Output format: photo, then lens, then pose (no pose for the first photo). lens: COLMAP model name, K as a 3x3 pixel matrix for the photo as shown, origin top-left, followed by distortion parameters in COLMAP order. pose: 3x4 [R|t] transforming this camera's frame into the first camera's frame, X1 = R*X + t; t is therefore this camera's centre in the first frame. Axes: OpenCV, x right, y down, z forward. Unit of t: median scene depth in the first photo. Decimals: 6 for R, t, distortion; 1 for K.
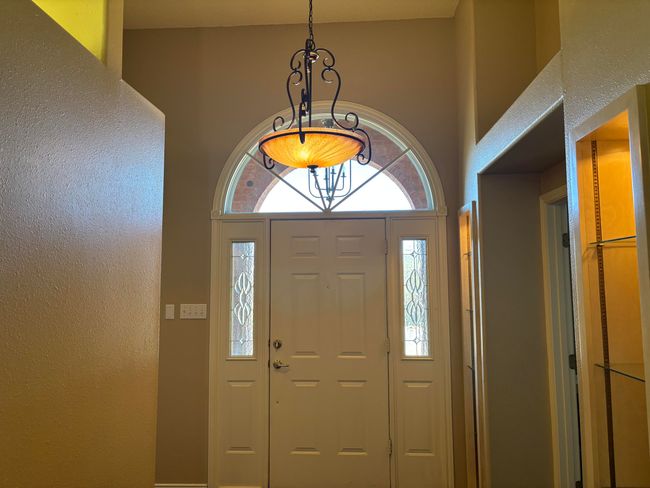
lens RADIAL K [[487.5, 0, 319.7], [0, 487.5, 240.8], [0, 0, 1]] dist [0.095566, -0.001369]
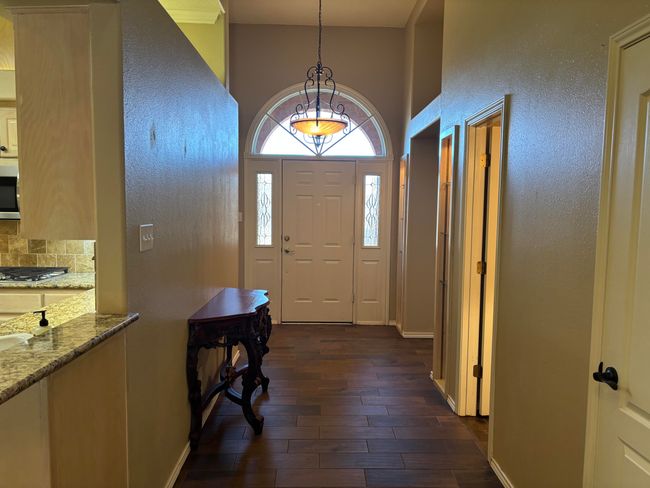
lens RADIAL K [[487.5, 0, 324.2], [0, 487.5, 249.3], [0, 0, 1]] dist [0.095566, -0.001369]
pose [[0.995811, 0.011622, 0.090696, -0.110022], [-0.027172, 0.984693, 0.172168, -0.035255], [-0.087307, -0.173911, 0.980884, -0.610005]]
